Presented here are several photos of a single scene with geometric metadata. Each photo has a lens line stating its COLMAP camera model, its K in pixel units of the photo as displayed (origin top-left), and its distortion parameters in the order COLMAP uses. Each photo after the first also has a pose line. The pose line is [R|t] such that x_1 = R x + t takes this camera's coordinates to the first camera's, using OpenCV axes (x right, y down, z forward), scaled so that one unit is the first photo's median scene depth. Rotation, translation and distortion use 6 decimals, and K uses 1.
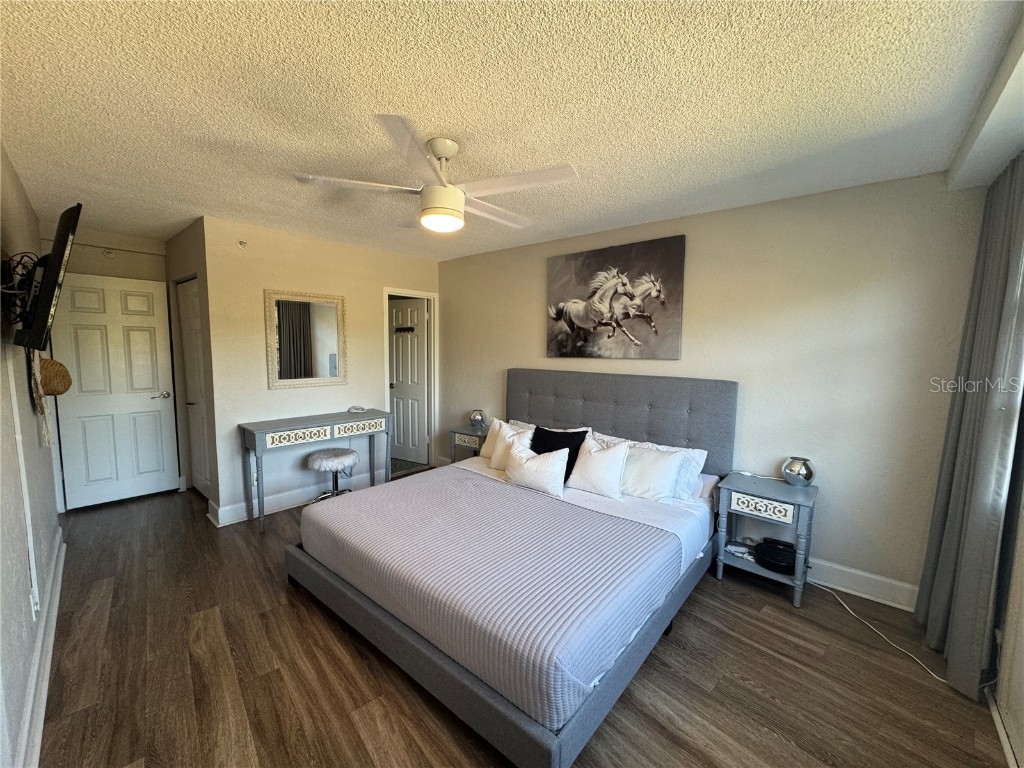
lens RADIAL K [[407.8, 0, 510.0], [0, 407.8, 384.2], [0, 0, 1]] dist [-0.000869, 0.000153]
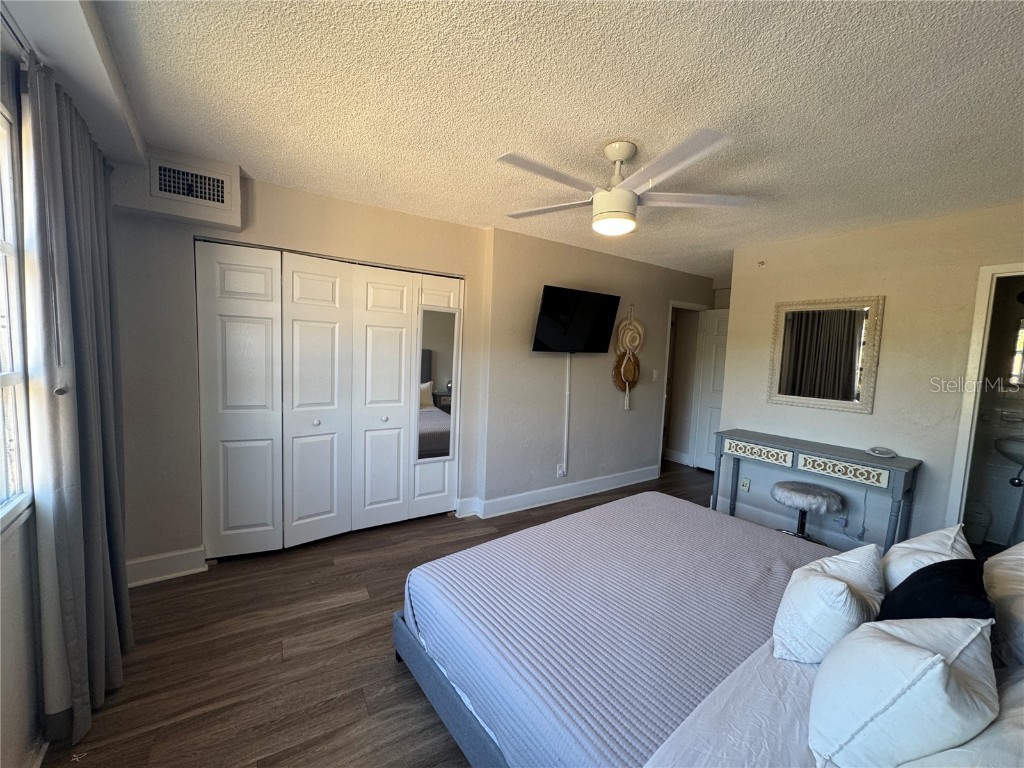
lens RADIAL K [[407.8, 0, 510.0], [0, 407.8, 384.2], [0, 0, 1]] dist [-0.000869, 0.000153]
pose [[-0.193153, 0.065083, -0.979008, 0.504481], [-0.134438, 0.986631, 0.092113, -0.038399], [0.971915, 0.149408, -0.181822, 0.558635]]
